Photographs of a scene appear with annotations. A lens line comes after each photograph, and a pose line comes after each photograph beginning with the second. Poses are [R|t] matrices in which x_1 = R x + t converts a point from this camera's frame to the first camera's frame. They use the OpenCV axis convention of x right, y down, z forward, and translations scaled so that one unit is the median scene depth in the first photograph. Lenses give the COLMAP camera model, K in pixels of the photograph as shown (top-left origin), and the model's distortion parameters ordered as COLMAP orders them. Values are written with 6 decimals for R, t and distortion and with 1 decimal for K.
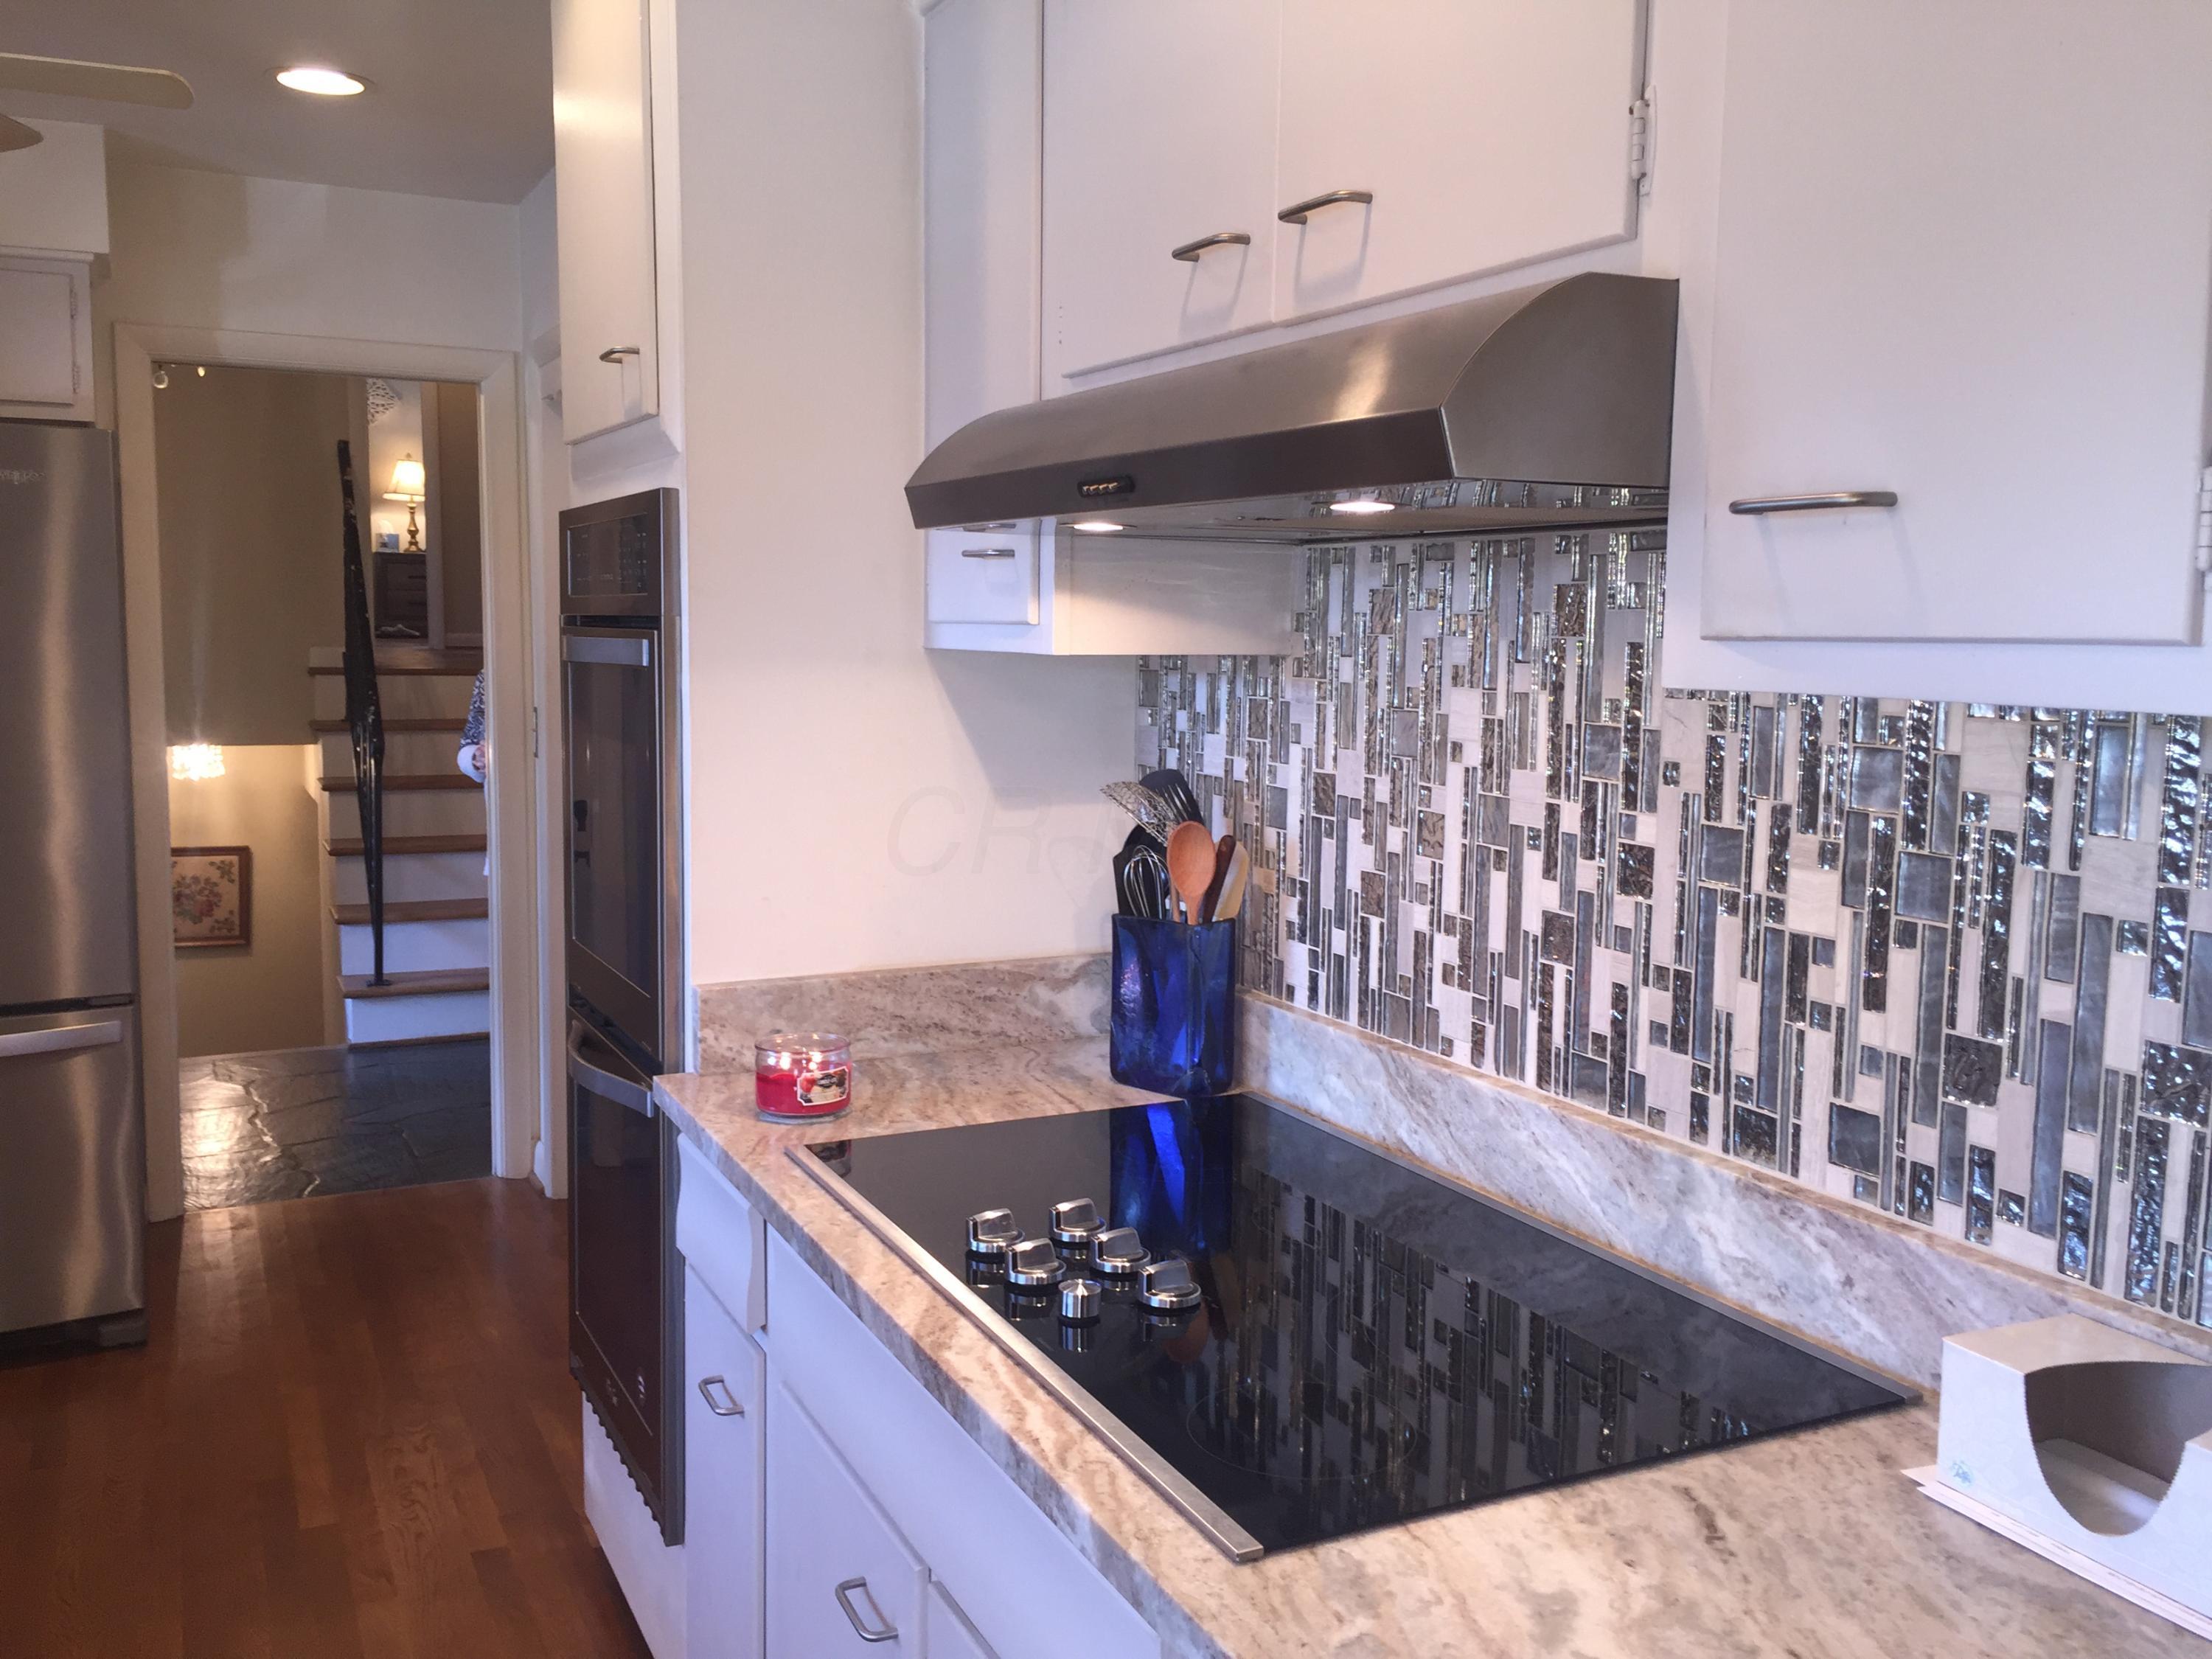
lens RADIAL K [[1895.9, 0, 1097.3], [0, 1895.9, 809.6], [0, 0, 1]] dist [0.083470, -0.102432]
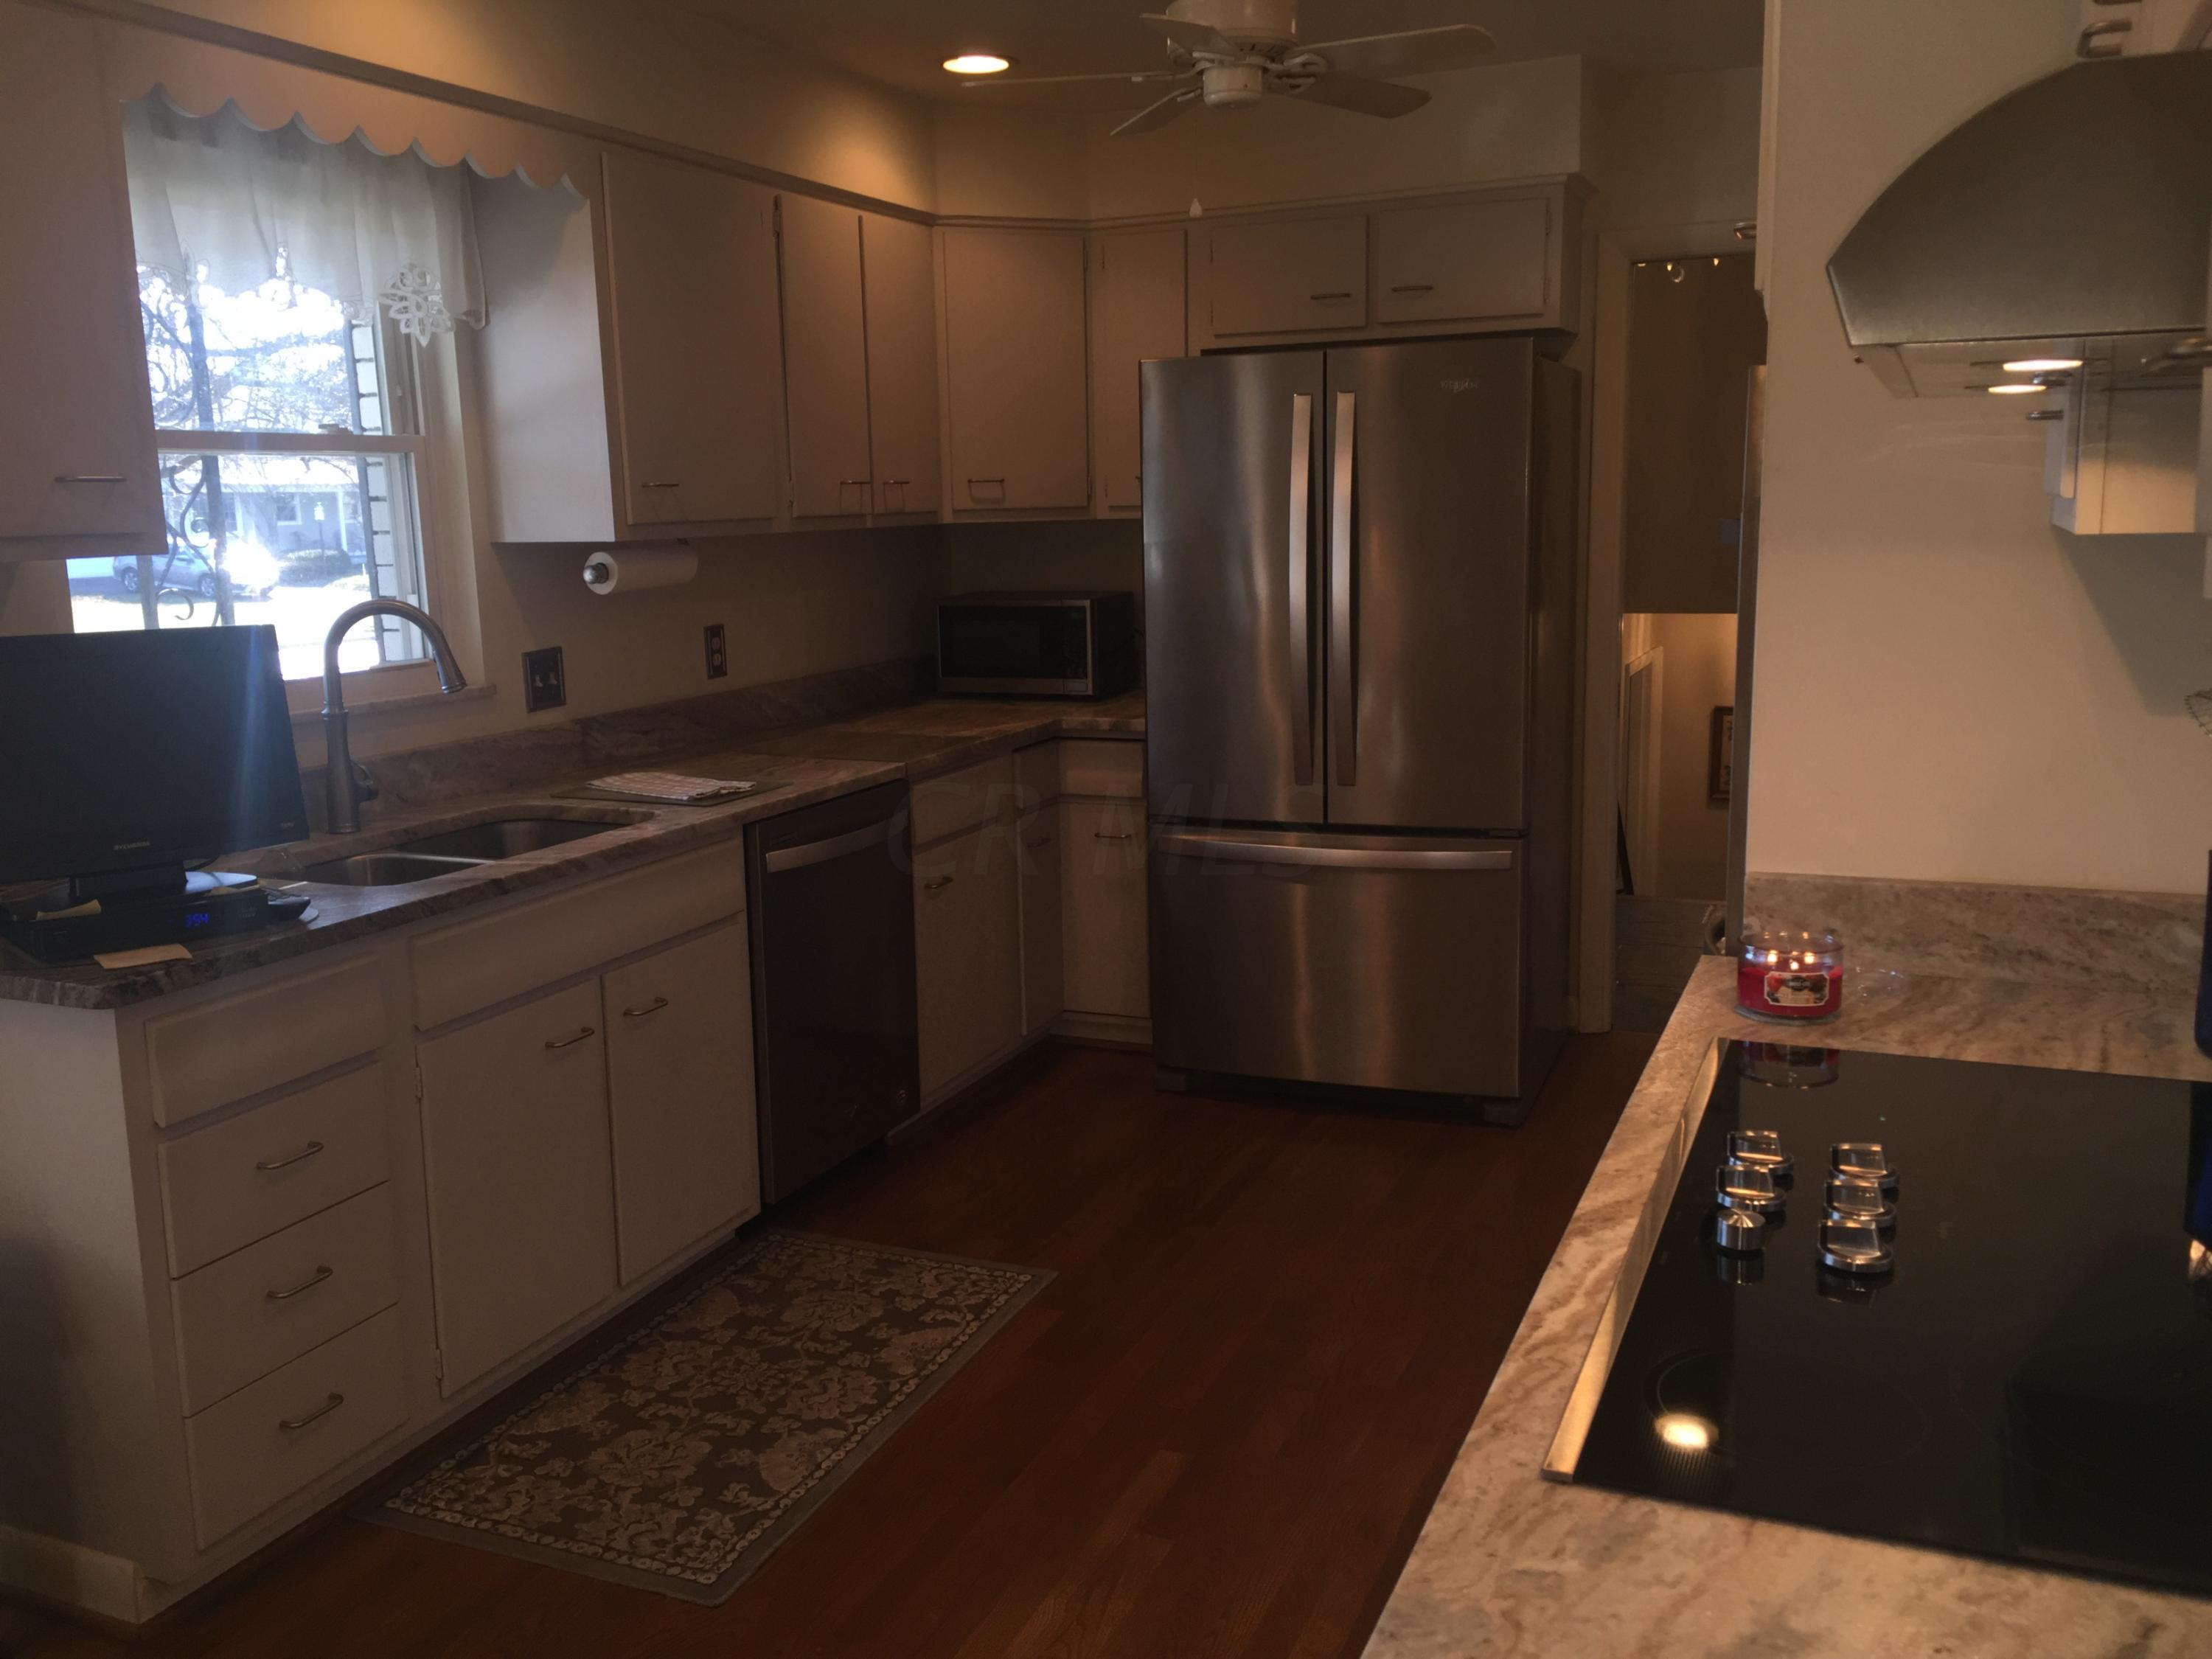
lens RADIAL K [[1895.9, 0, 1097.3], [0, 1895.9, 809.6], [0, 0, 1]] dist [0.083470, -0.102432]
pose [[0.650769, 0.098307, -0.752885, 0.308882], [-0.044924, 0.994831, 0.091067, -0.015359], [0.757945, -0.025441, 0.651822, 0.089850]]
